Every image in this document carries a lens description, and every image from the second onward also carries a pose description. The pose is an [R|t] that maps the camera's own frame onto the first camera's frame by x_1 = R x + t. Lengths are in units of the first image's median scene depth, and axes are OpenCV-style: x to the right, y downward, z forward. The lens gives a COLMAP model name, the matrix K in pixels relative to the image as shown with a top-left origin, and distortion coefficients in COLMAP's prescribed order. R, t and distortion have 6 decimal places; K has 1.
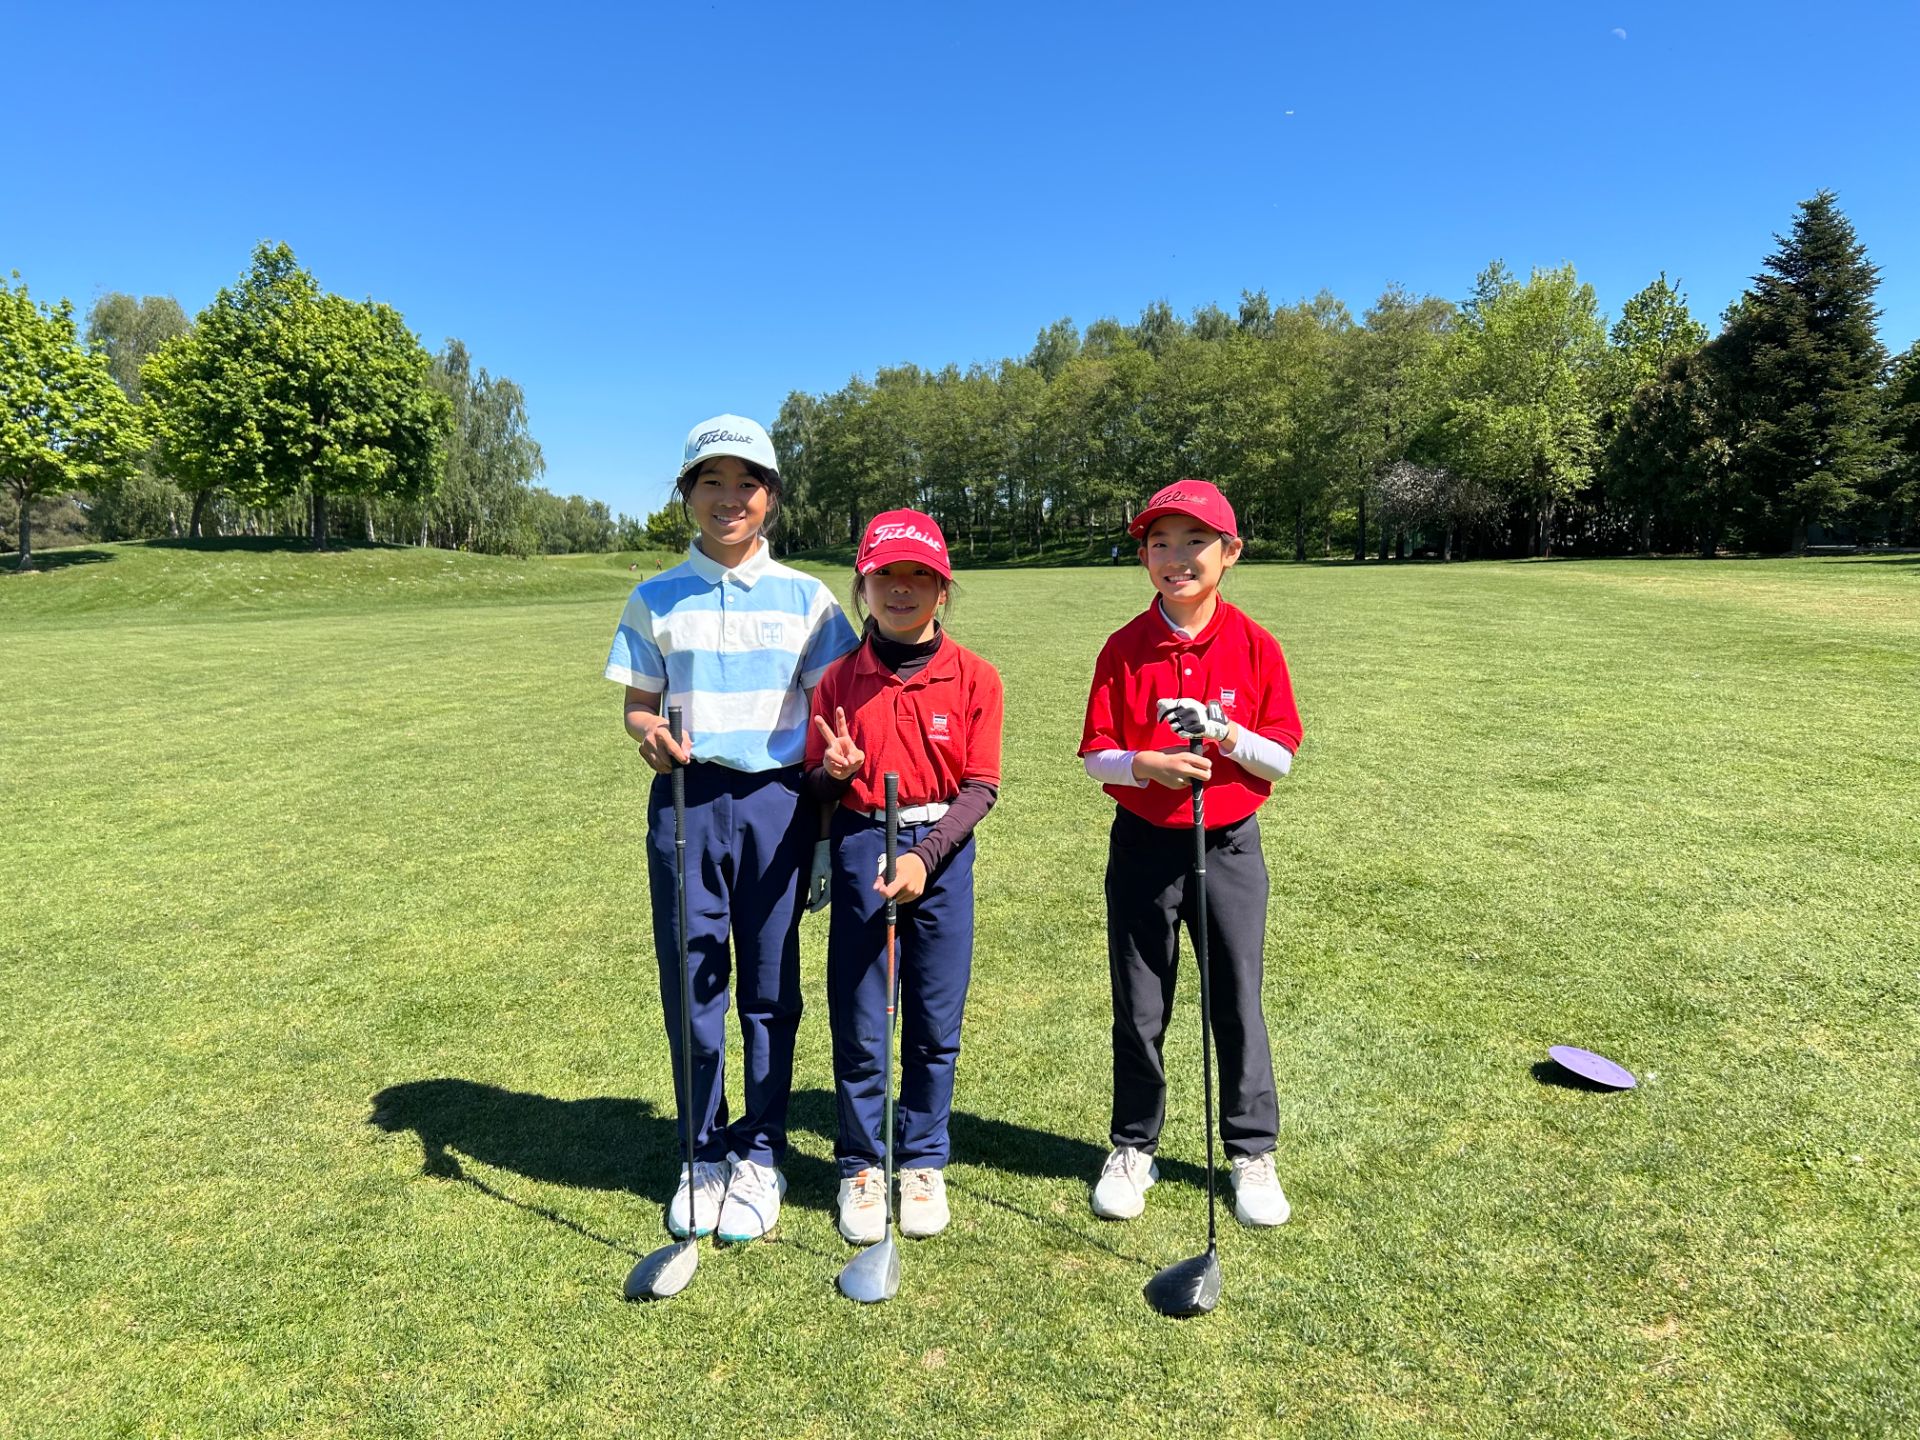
lens RADIAL K [[1439.1, 0, 973.5], [0, 1439.1, 718.4], [0, 0, 1]] dist [0.050448, -0.059412]
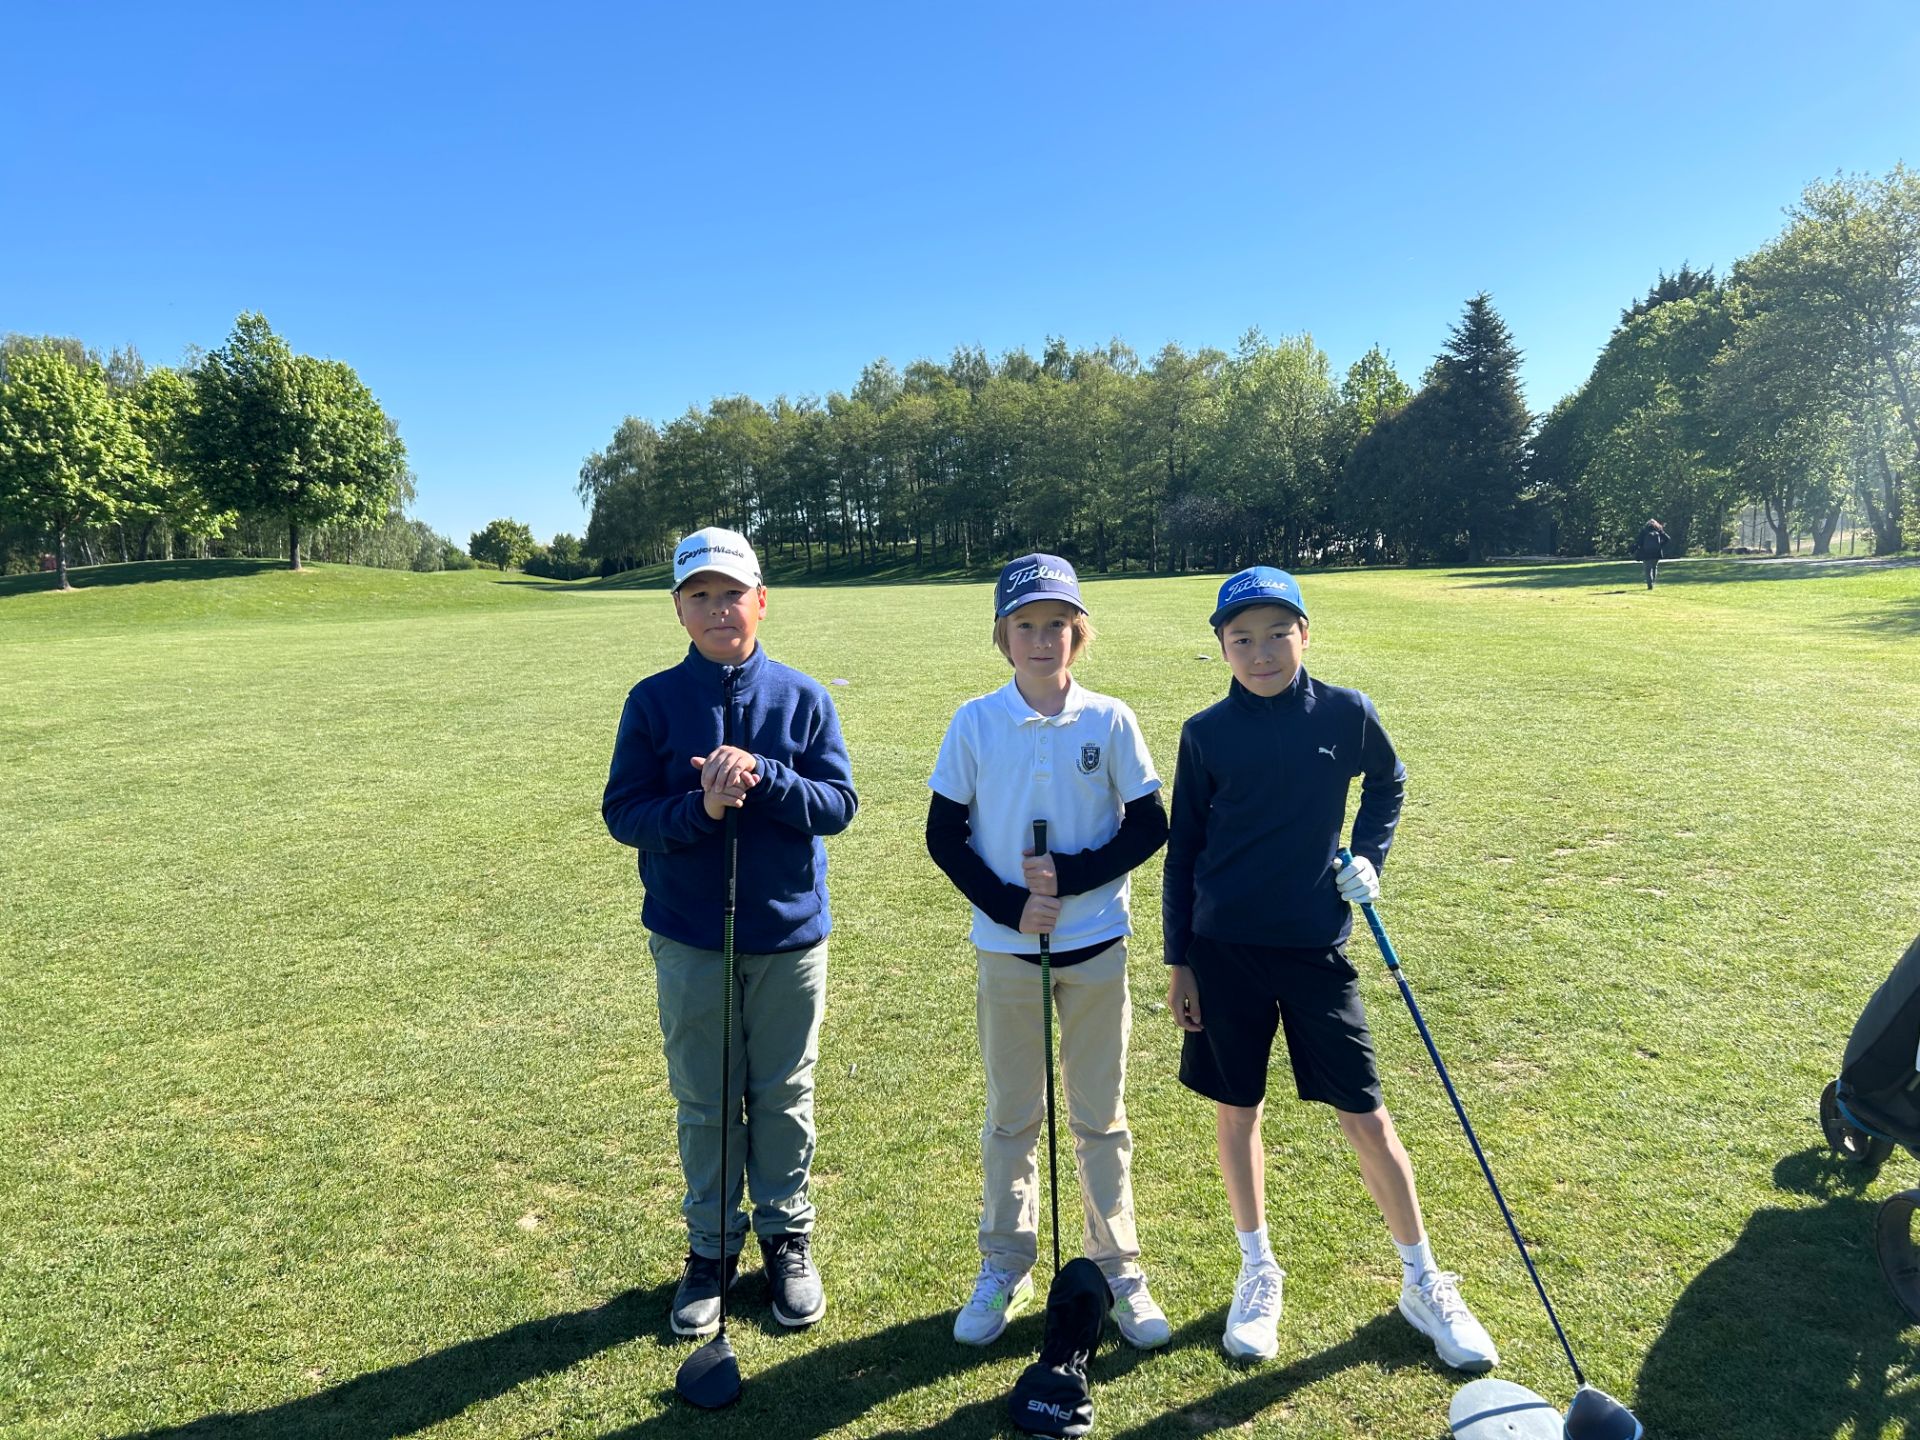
lens RADIAL K [[1439.1, 0, 963.5], [0, 1439.1, 725.6], [0, 0, 1]] dist [0.050448, -0.059412]
pose [[0.991276, -0.023451, 0.129699, -0.068811], [0.024193, 0.999699, -0.004149, 0.029086], [-0.129562, 0.007250, 0.991545, -0.245881]]
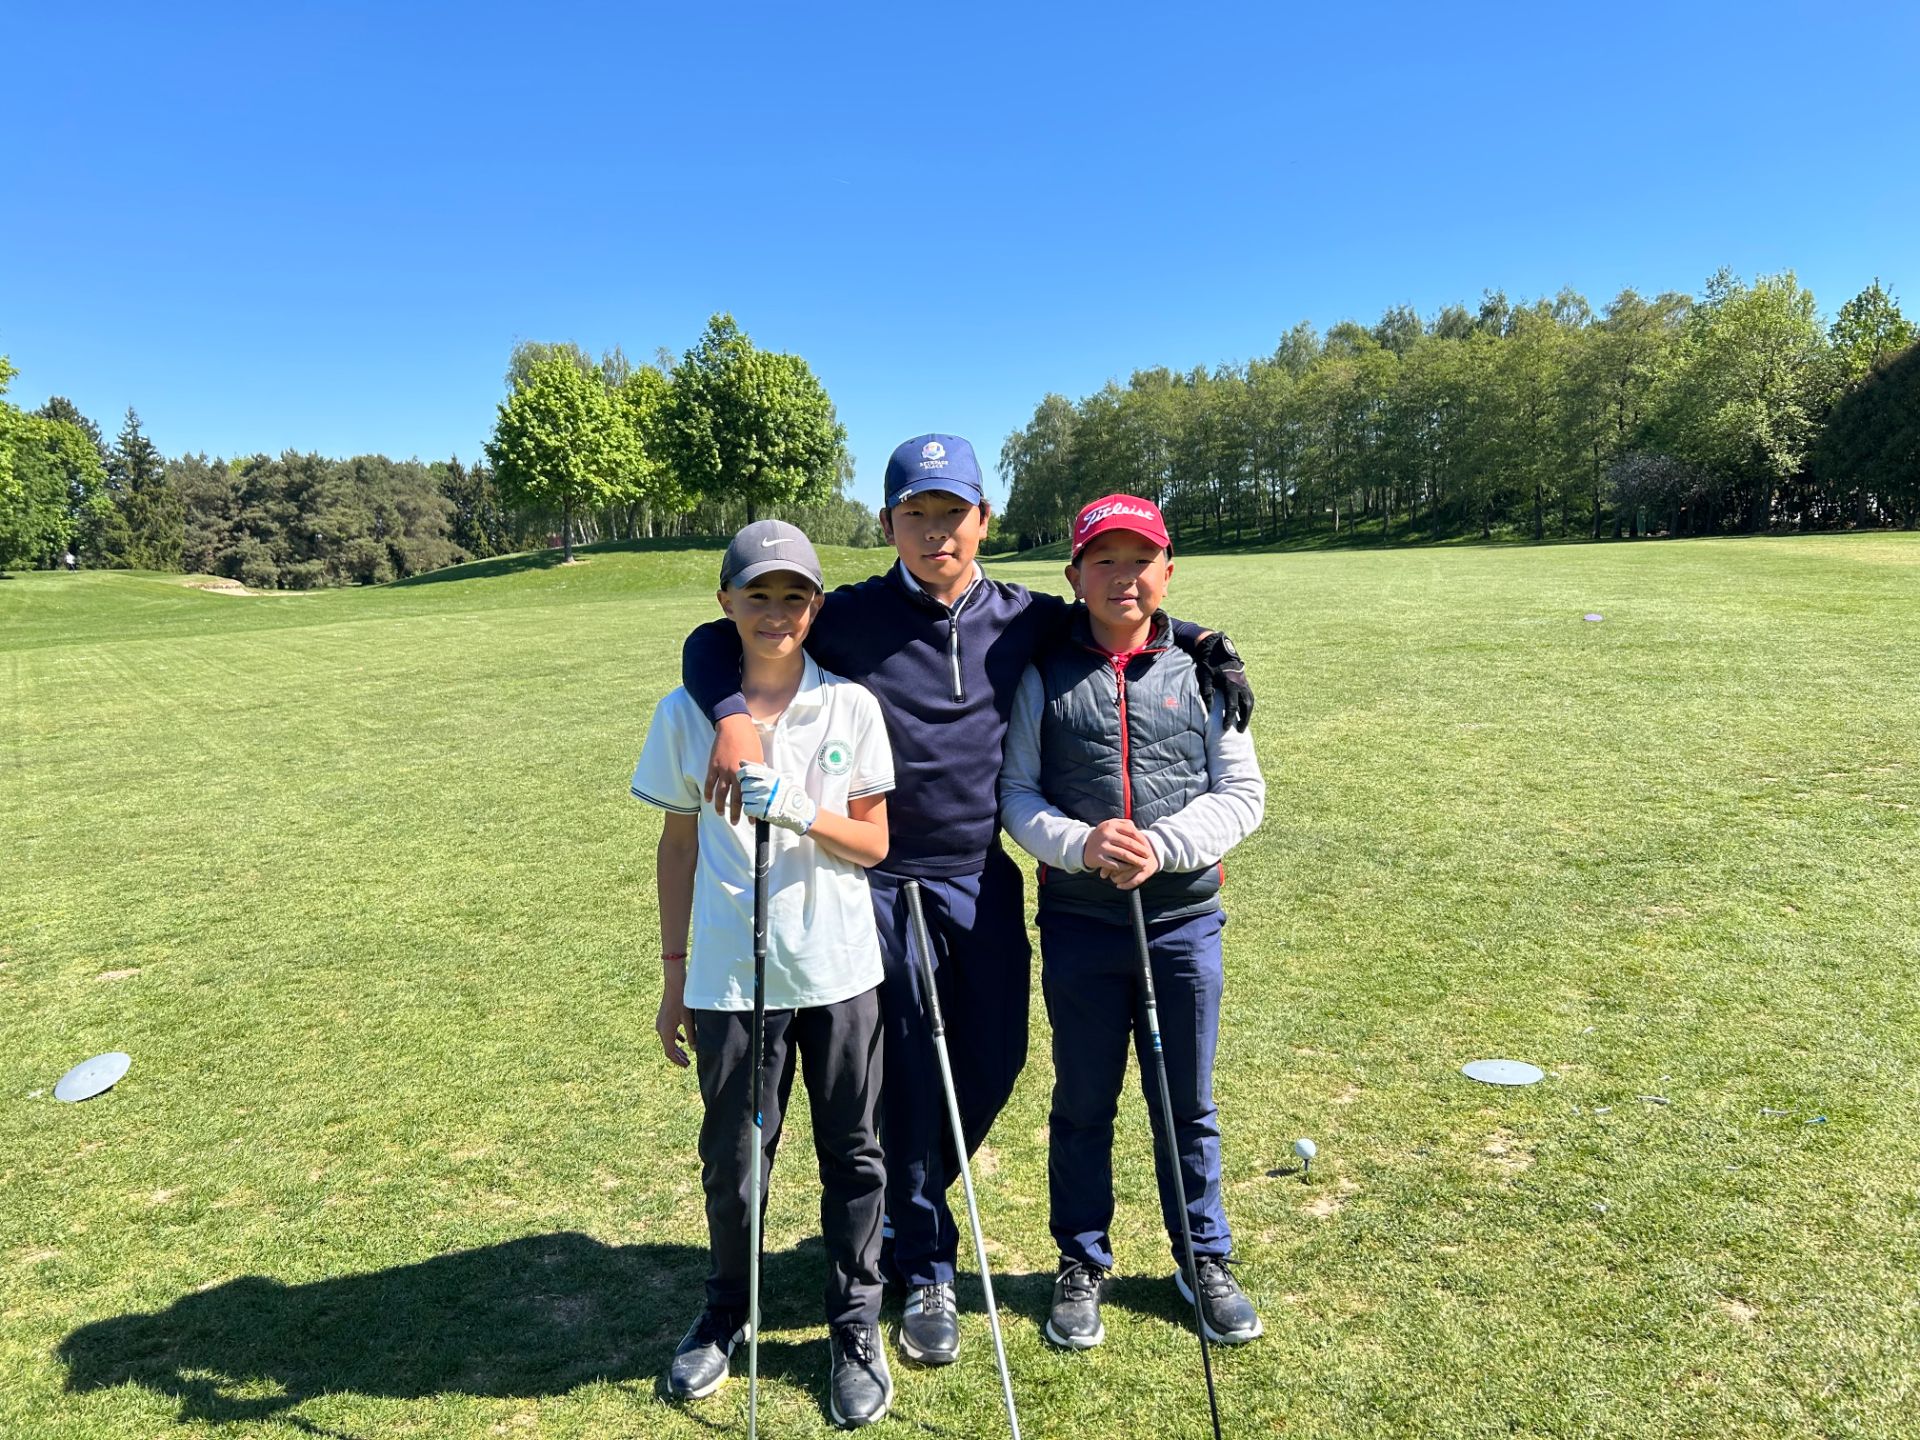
lens RADIAL K [[1439.1, 0, 955.8], [0, 1439.1, 740.2], [0, 0, 1]] dist [0.050448, -0.059412]
pose [[0.987601, 0.004246, -0.156925, -0.062339], [-0.001042, 0.999789, 0.020496, 0.034370], [0.156978, -0.020079, 0.987398, -0.272600]]
